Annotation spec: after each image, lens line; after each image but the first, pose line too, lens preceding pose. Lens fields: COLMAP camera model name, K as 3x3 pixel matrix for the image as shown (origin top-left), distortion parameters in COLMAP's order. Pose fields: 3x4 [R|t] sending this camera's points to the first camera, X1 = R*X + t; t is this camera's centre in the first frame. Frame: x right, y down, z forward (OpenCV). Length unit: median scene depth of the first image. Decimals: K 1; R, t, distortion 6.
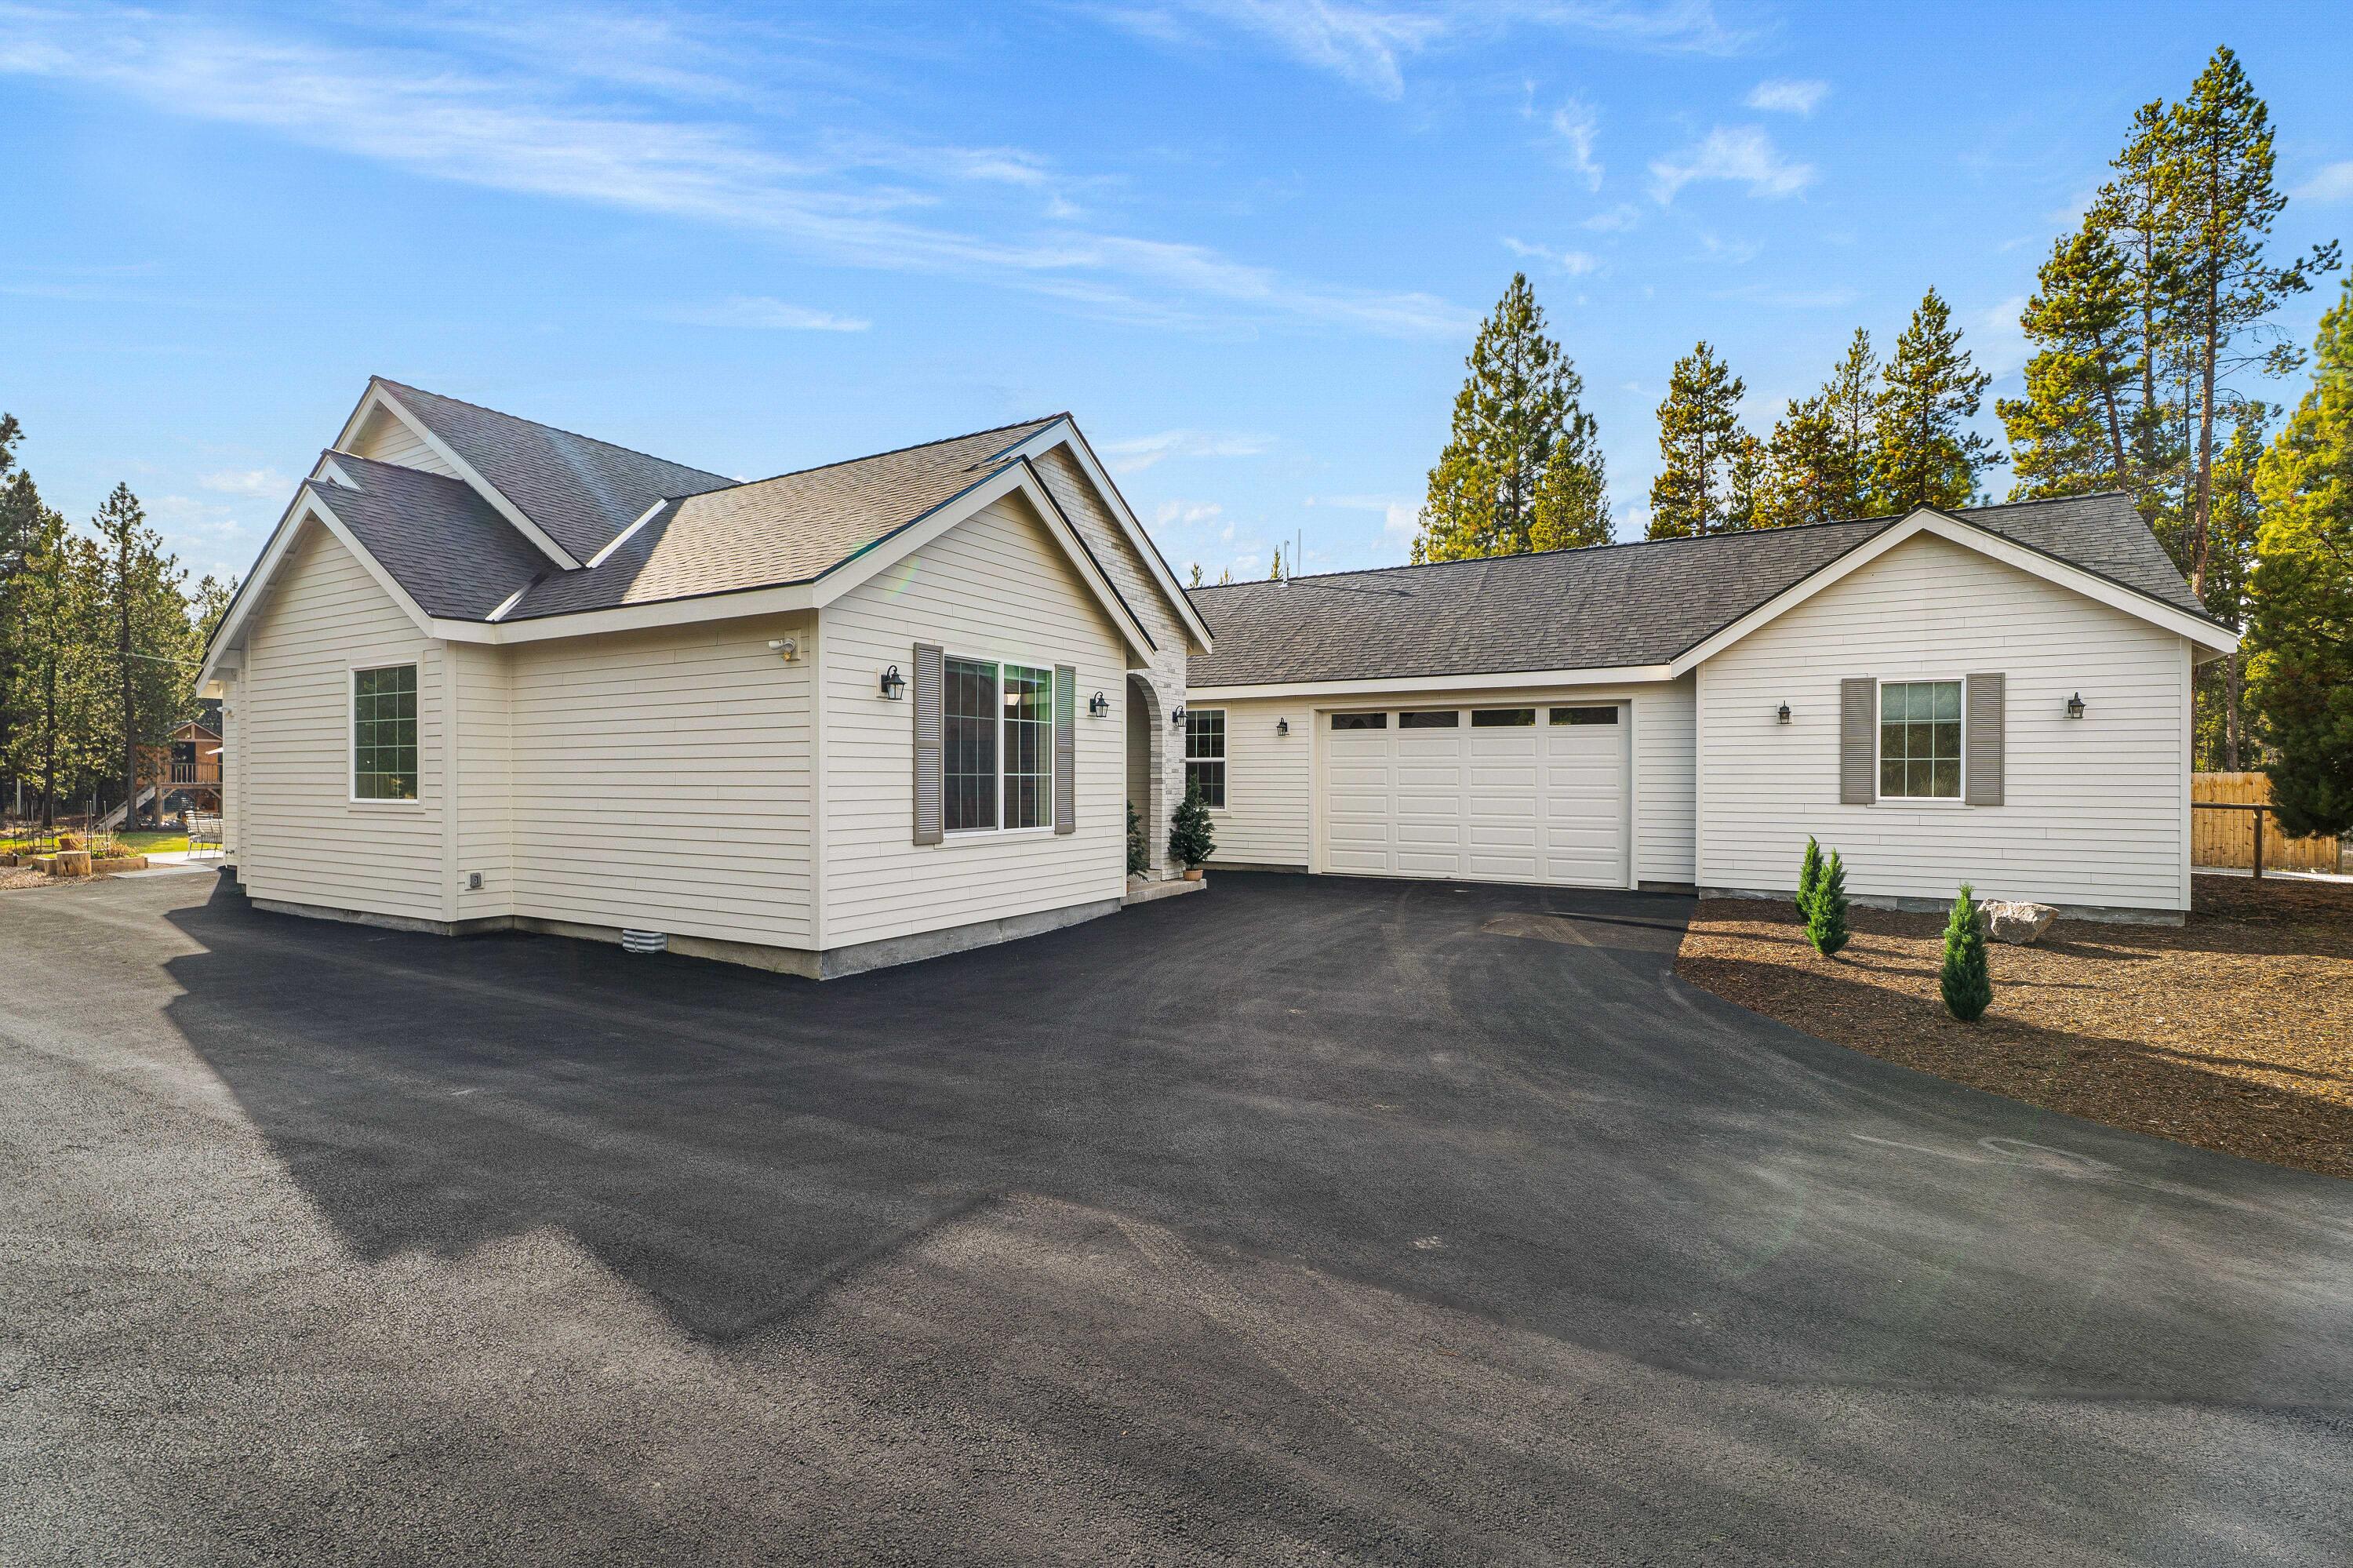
lens RADIAL K [[1051.9, 0, 1176.5], [0, 1051.9, 784.0], [0, 0, 1]] dist [0.003457, 0.000291]
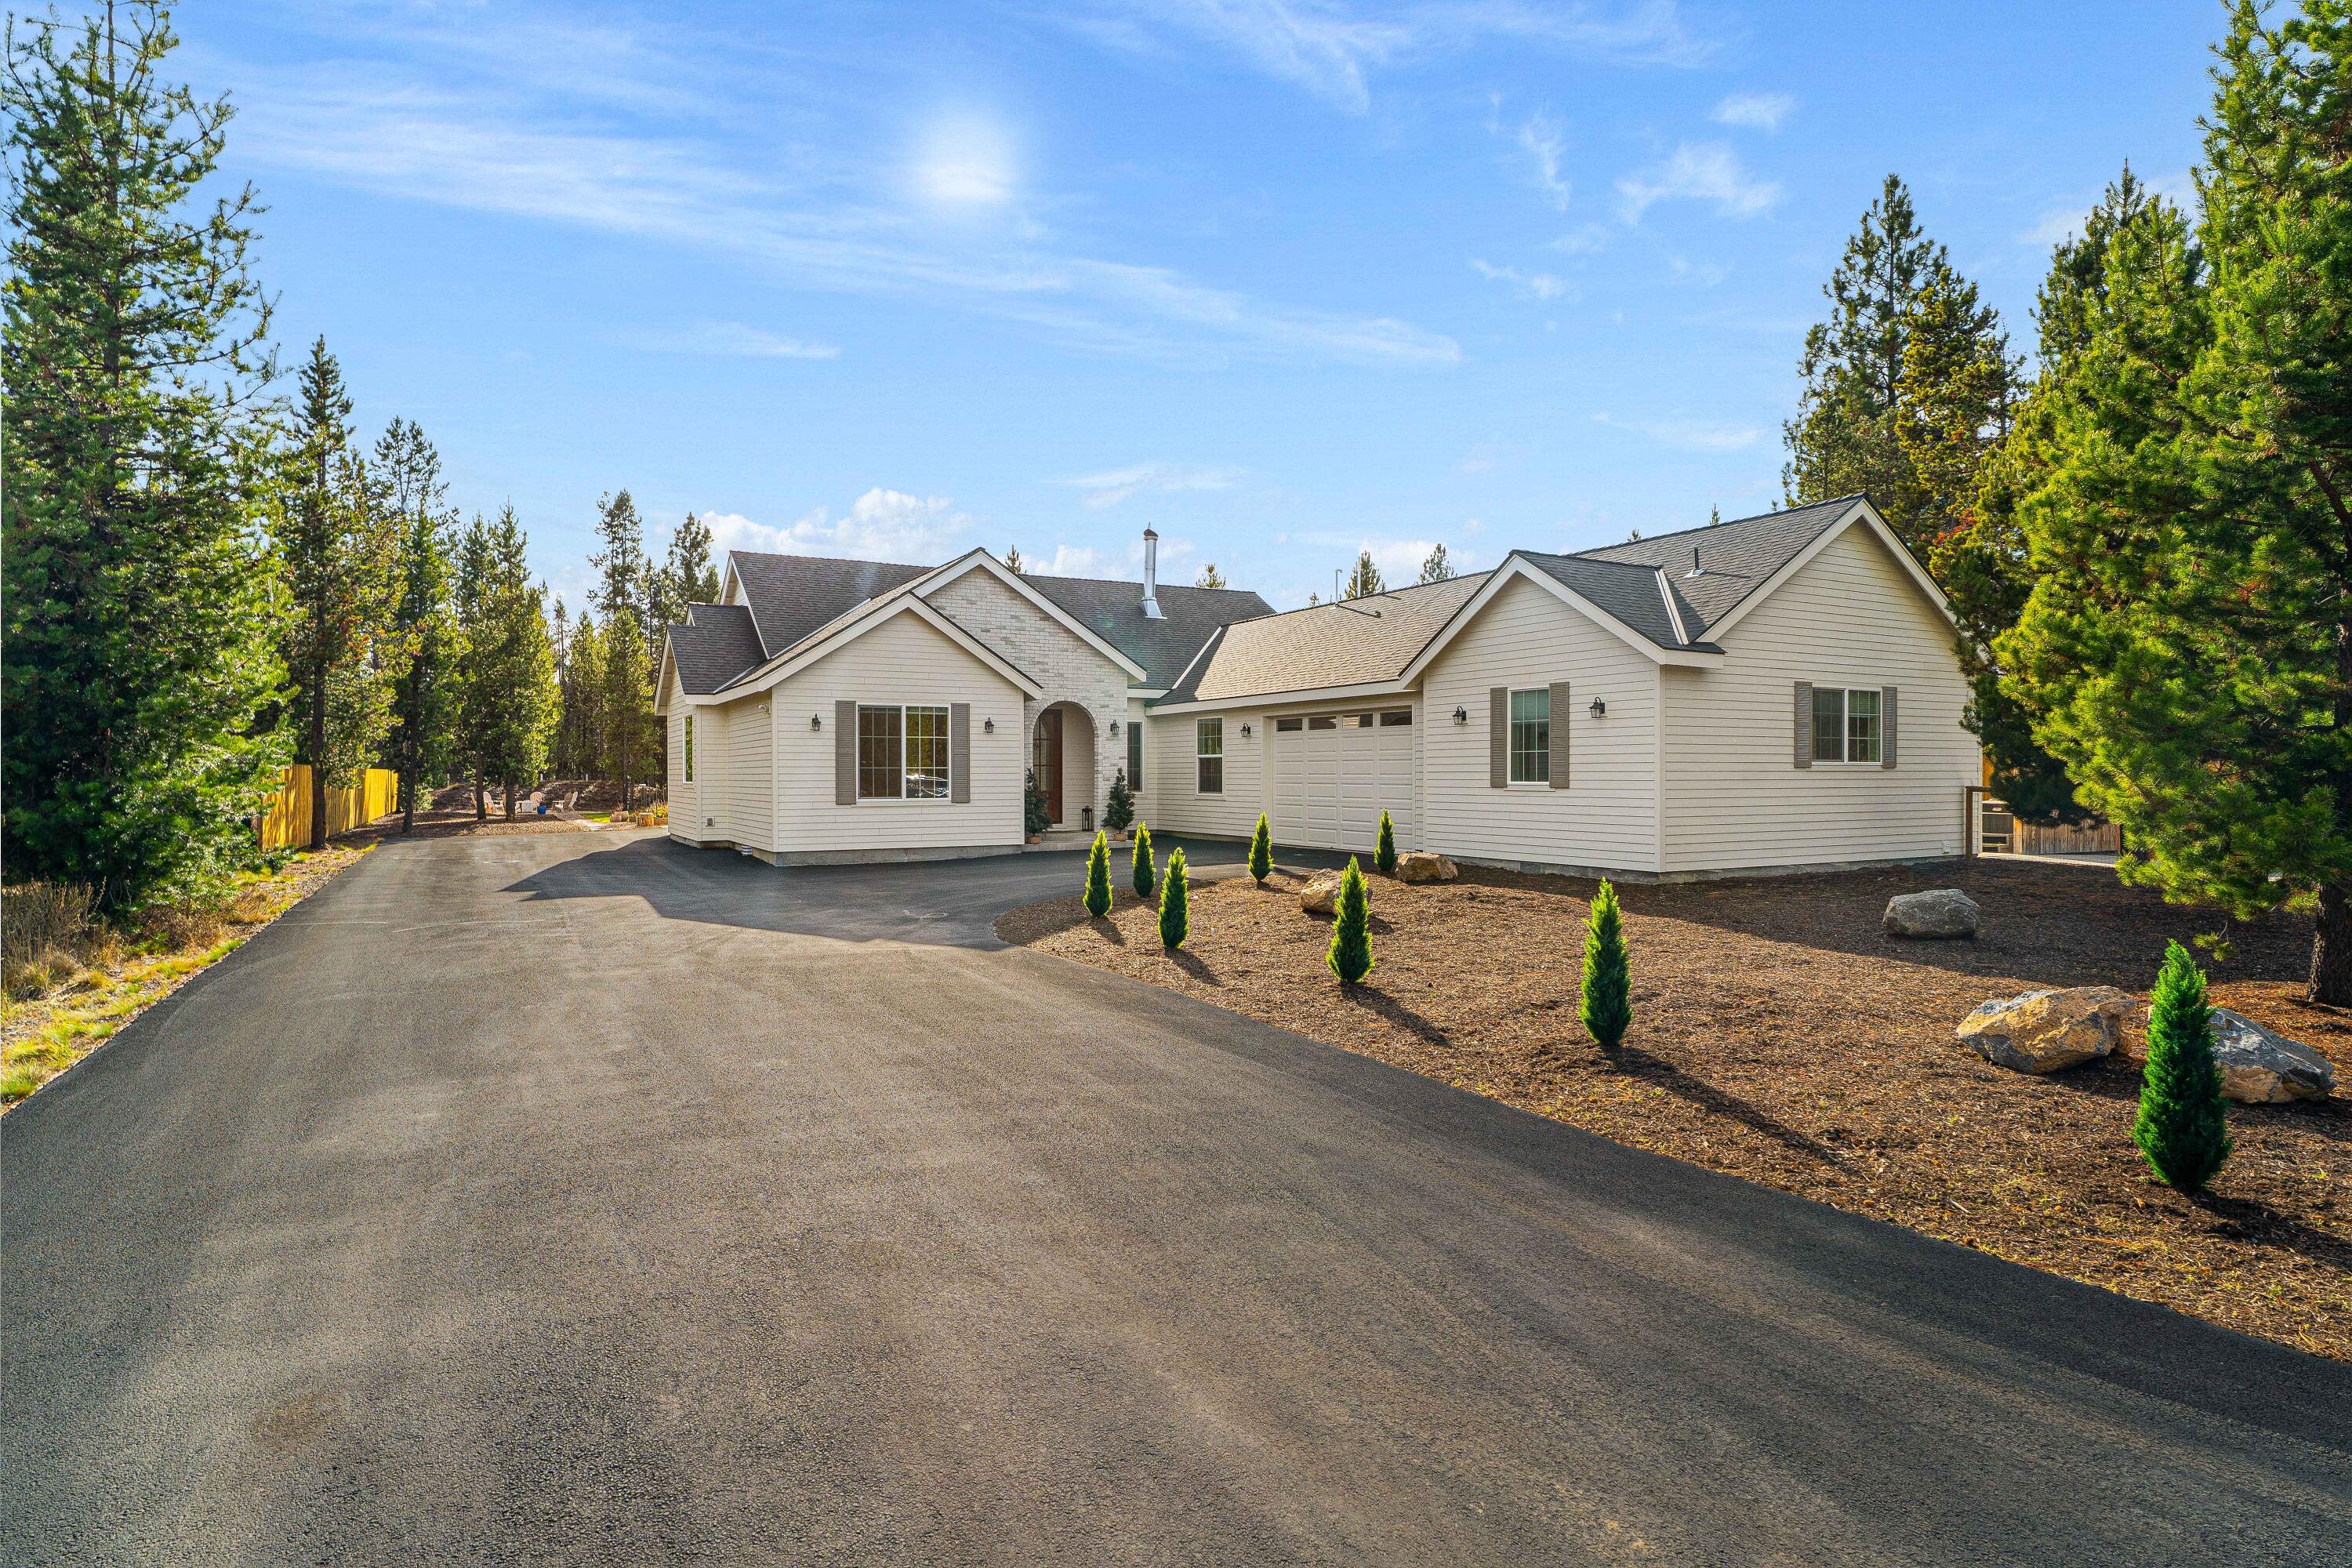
lens RADIAL K [[1244.2, 0, 1181.2], [0, 1244.2, 789.3], [0, 0, 1]] dist [-0.006020, -0.000326]
pose [[0.858473, 0.002721, -0.512851, 1.146142], [0.000441, 0.999982, 0.006044, 0.012984], [0.512858, -0.005415, 0.858456, -0.502933]]
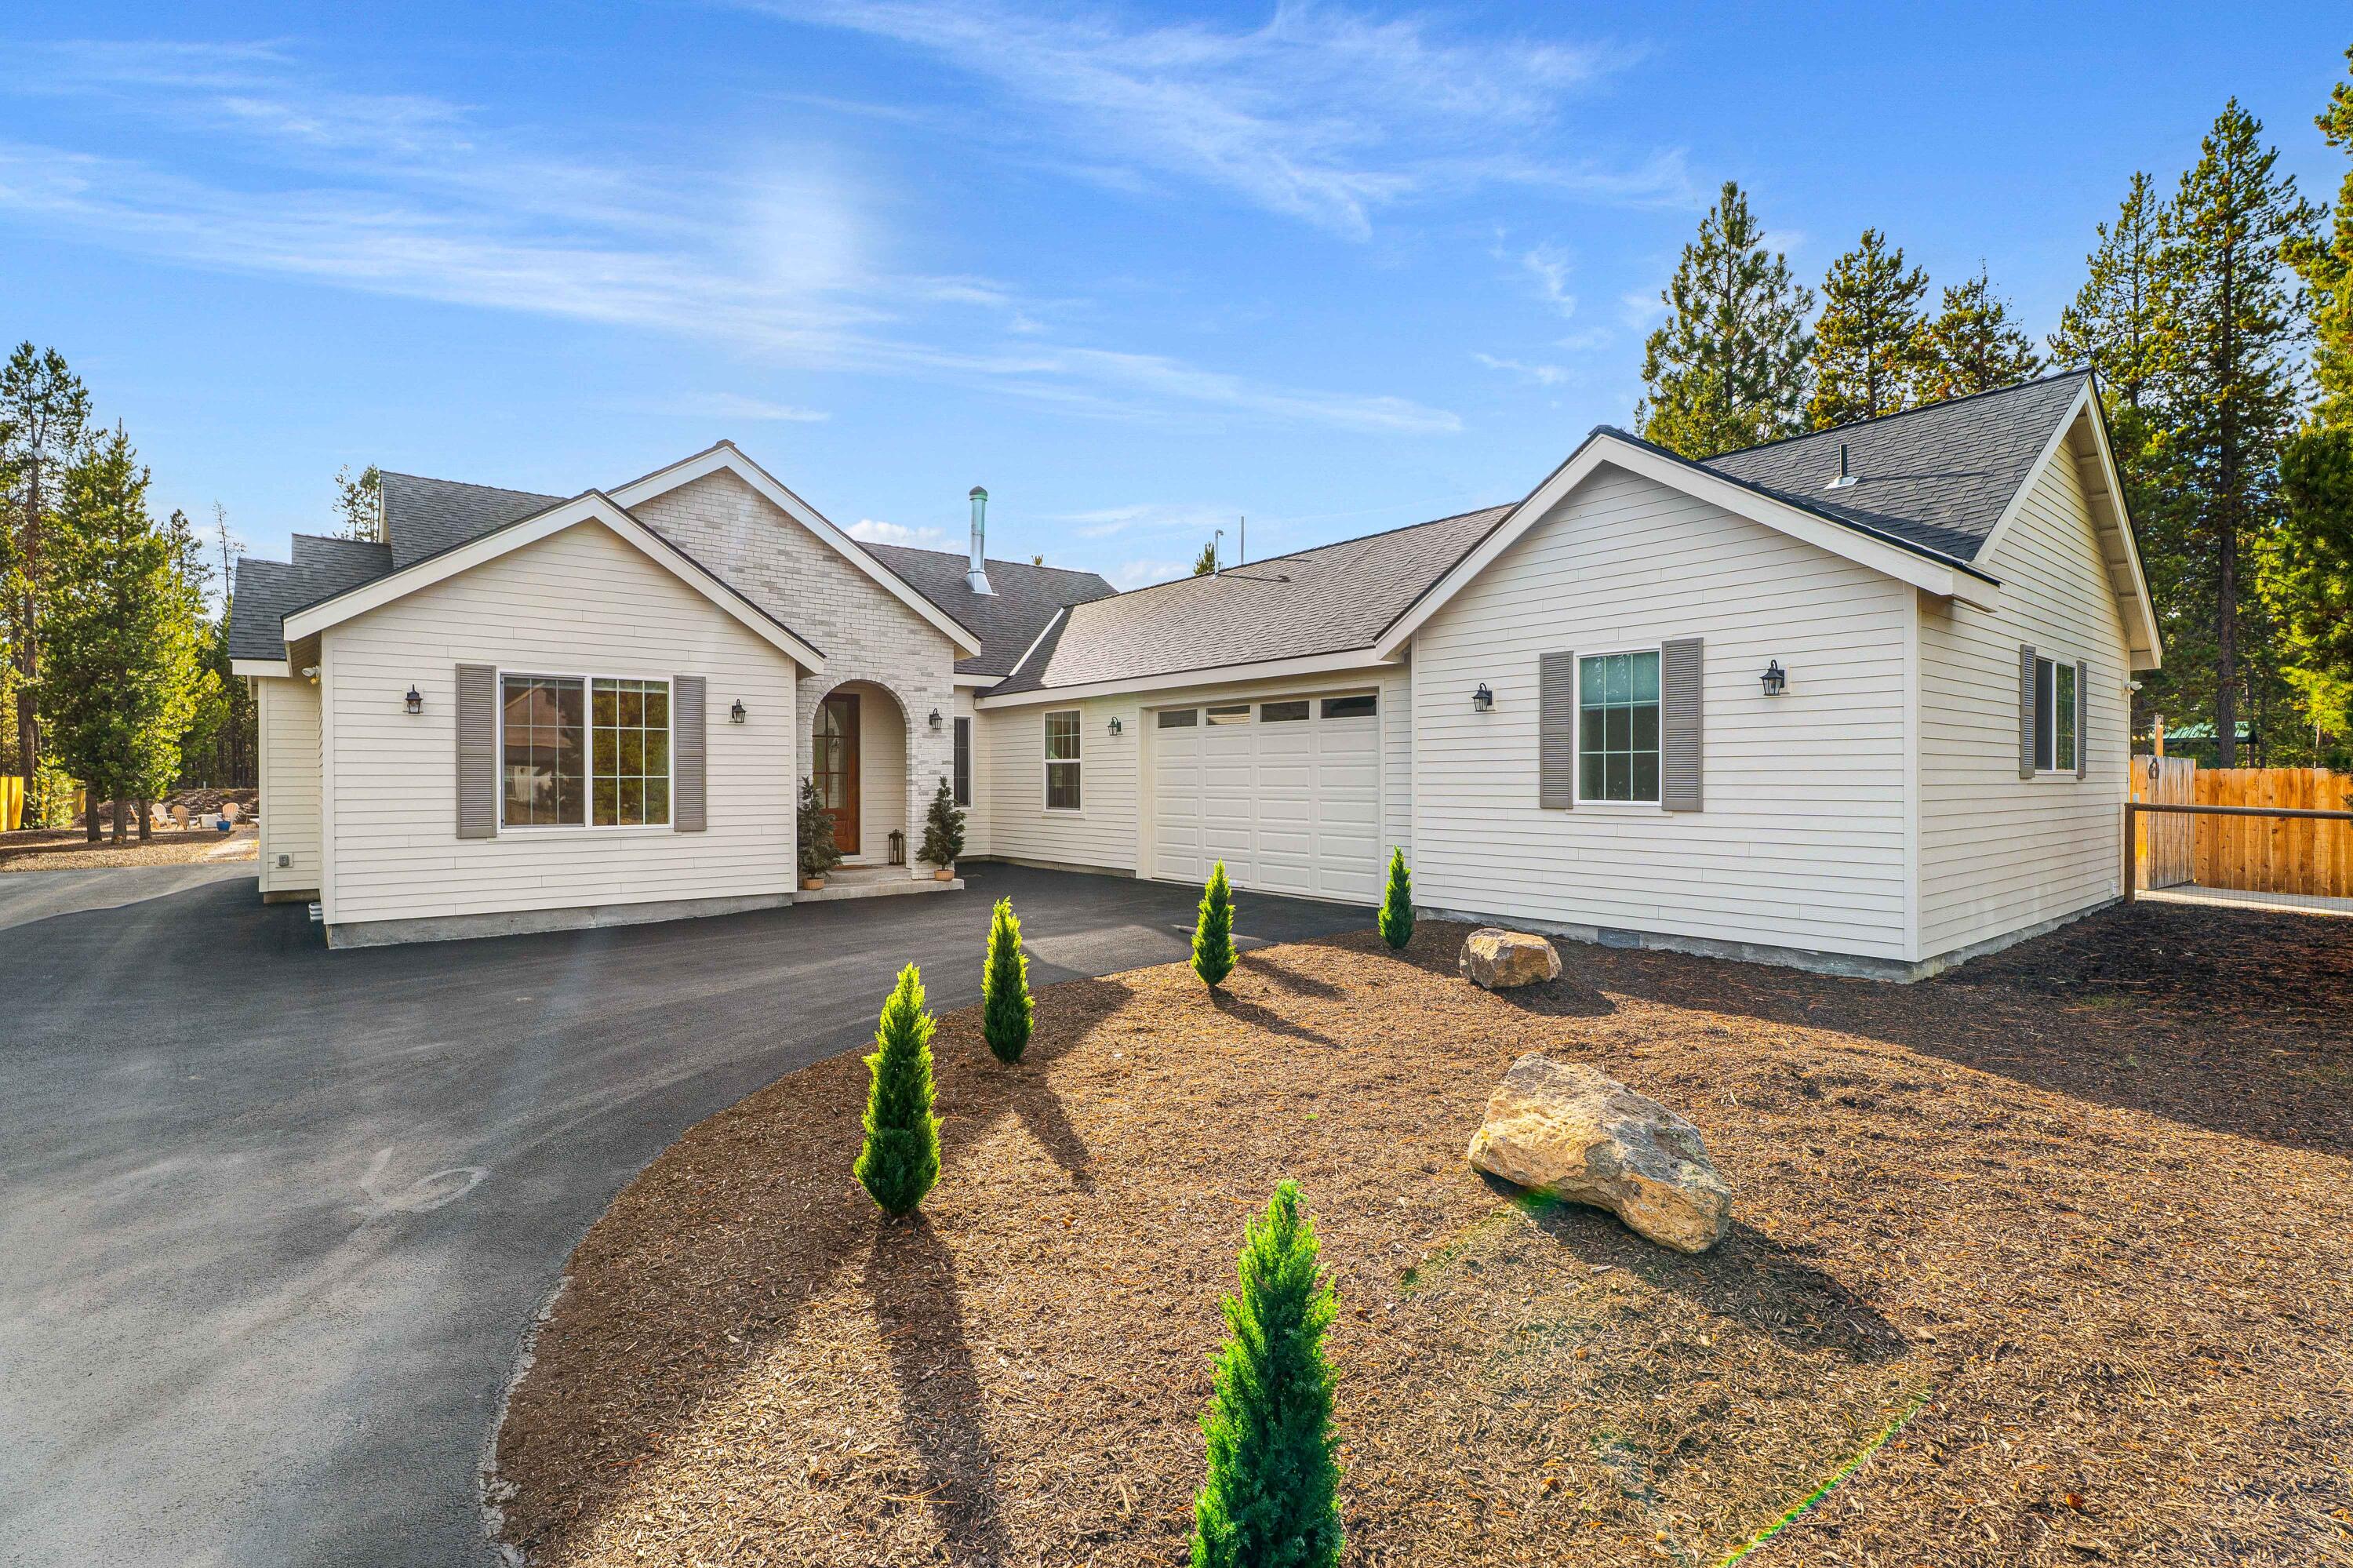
lens RADIAL K [[1060.2, 0, 1179.4], [0, 1060.2, 790.8], [0, 0, 1]] dist [-0.000099, -0.000710]
pose [[0.935274, 0.000421, -0.353924, 0.701747], [0.001165, 0.999990, 0.004267, 0.001400], [0.353922, -0.004403, 0.935265, 0.148871]]
